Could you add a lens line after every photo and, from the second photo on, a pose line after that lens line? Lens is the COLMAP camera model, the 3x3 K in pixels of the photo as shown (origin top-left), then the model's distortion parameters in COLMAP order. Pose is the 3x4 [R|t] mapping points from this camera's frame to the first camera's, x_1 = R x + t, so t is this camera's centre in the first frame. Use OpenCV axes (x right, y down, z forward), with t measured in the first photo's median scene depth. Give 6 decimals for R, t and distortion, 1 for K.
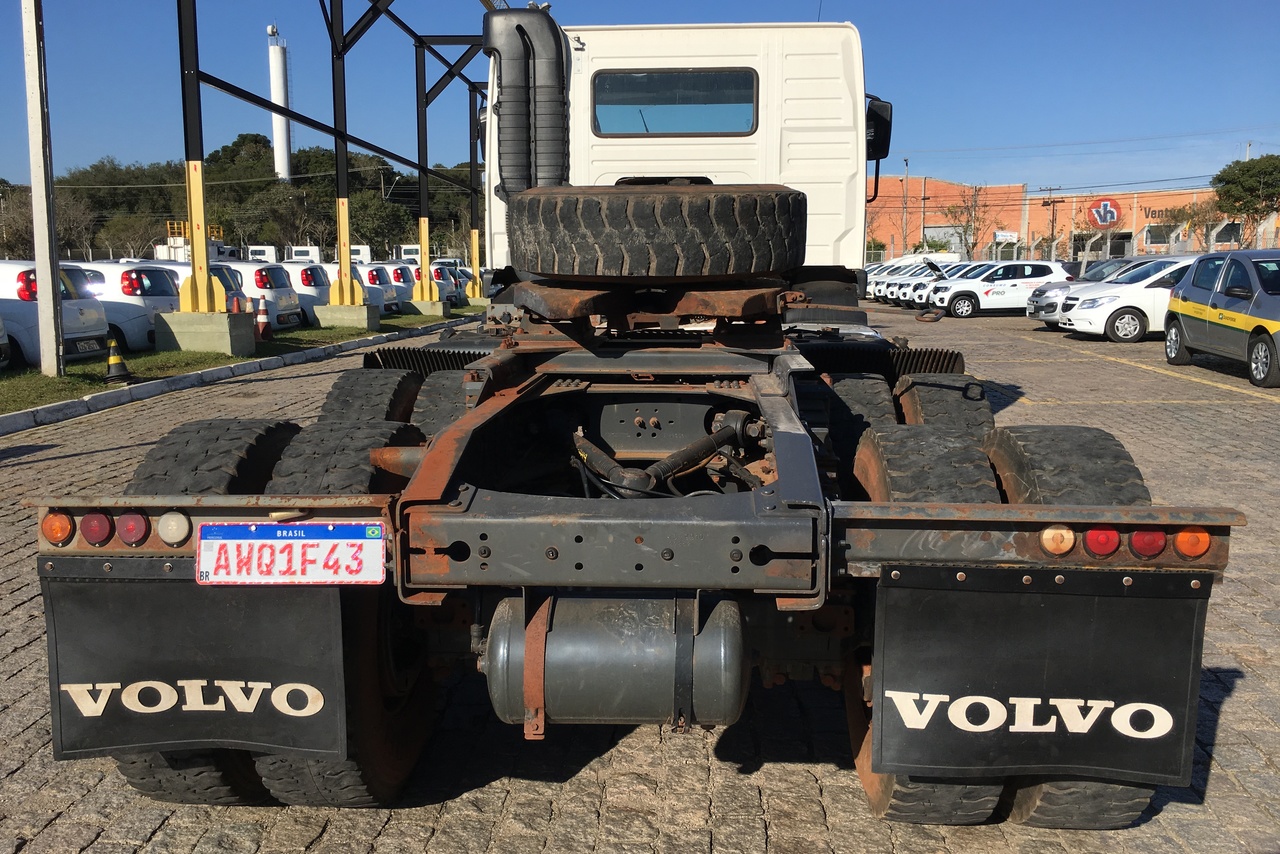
lens RADIAL K [[1082.5, 0, 640.3], [0, 1082.5, 425.8], [0, 0, 1]] dist [0.072589, -0.081432]
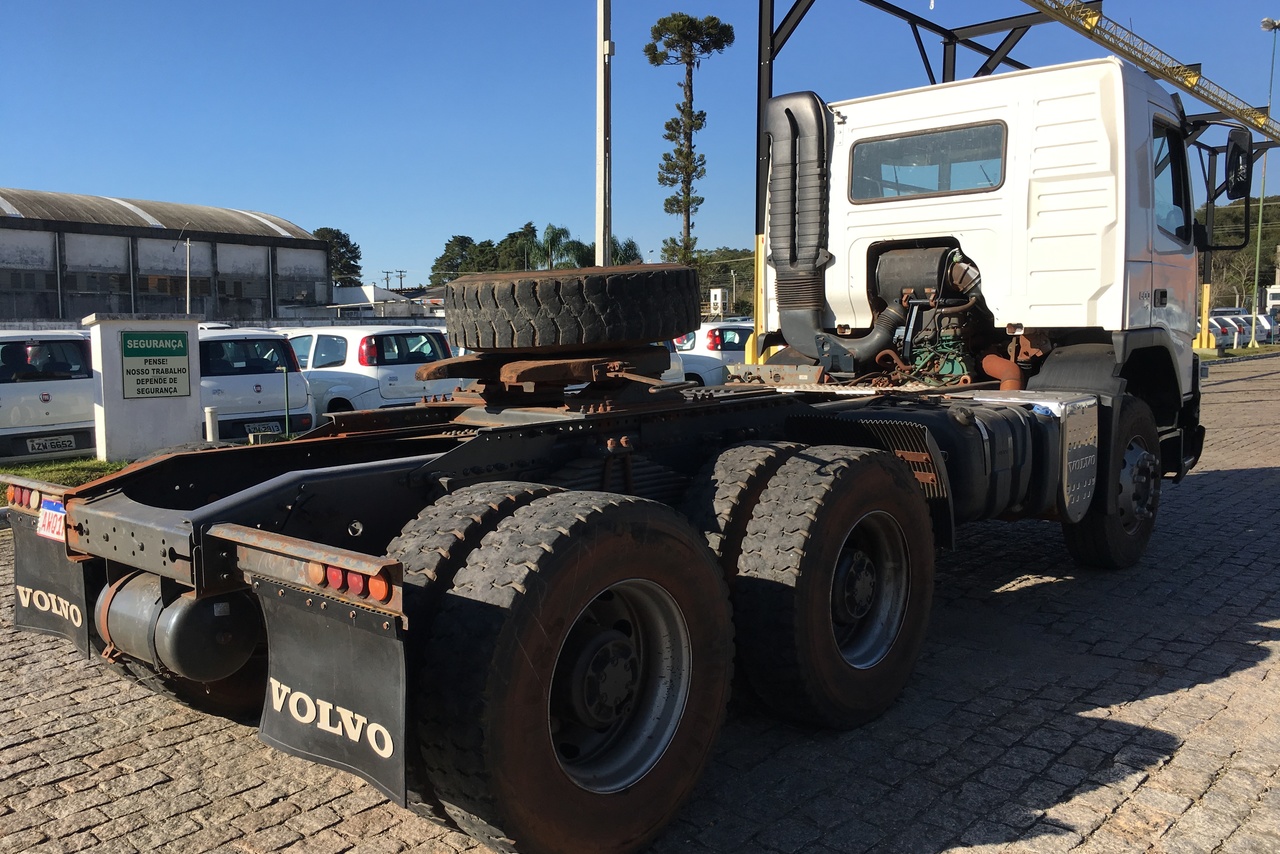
lens RADIAL K [[1082.5, 0, 638.2], [0, 1082.5, 425.7], [0, 0, 1]] dist [0.072589, -0.081432]
pose [[0.787601, 0.052179, -0.613972, 1.284059], [-0.080487, 0.996583, -0.018553, -0.060625], [0.610906, 0.064029, 0.789110, 0.217908]]
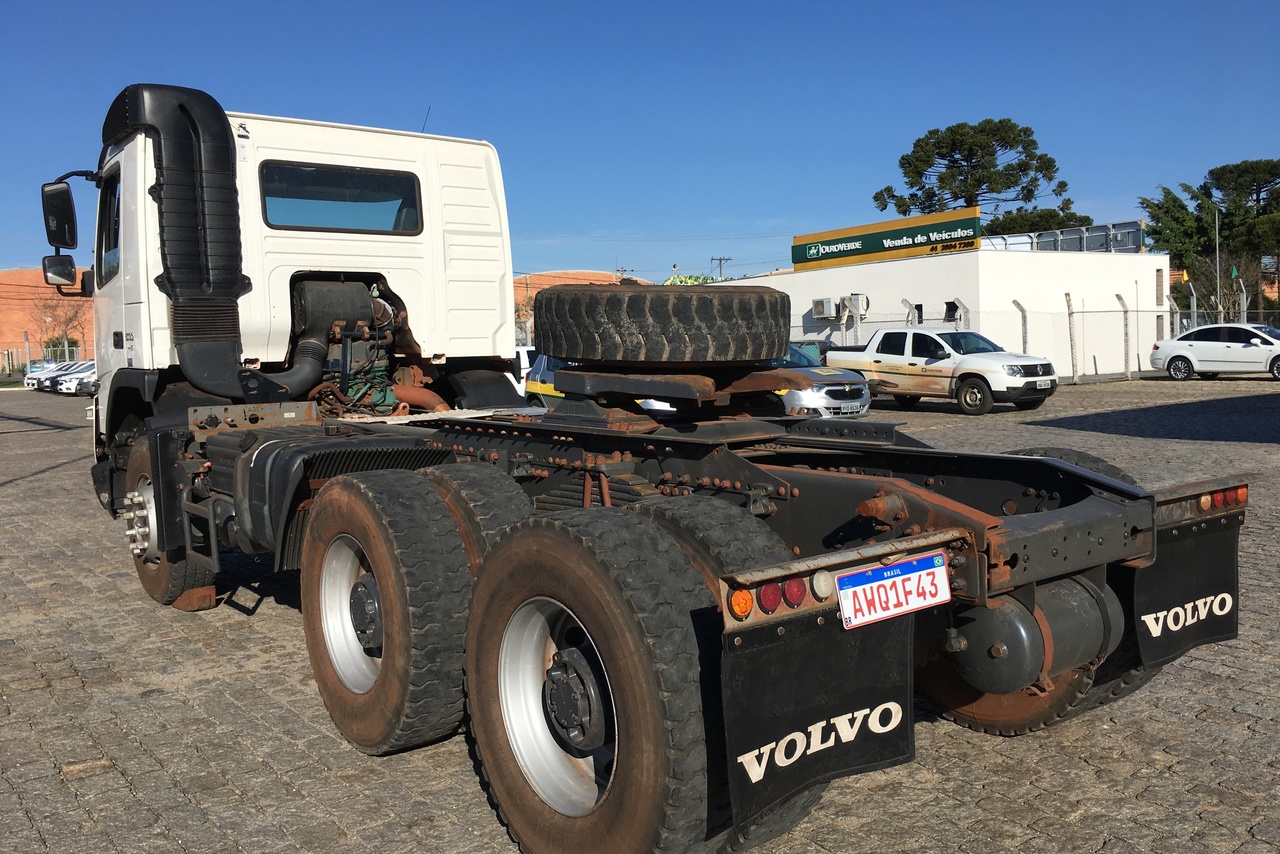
lens RADIAL K [[1082.5, 0, 639.5], [0, 1082.5, 427.0], [0, 0, 1]] dist [0.072589, -0.081432]
pose [[0.755618, -0.066829, 0.651594, -1.243747], [0.121642, 0.991794, -0.039340, -0.044664], [-0.643618, 0.108987, 0.757547, 0.244763]]
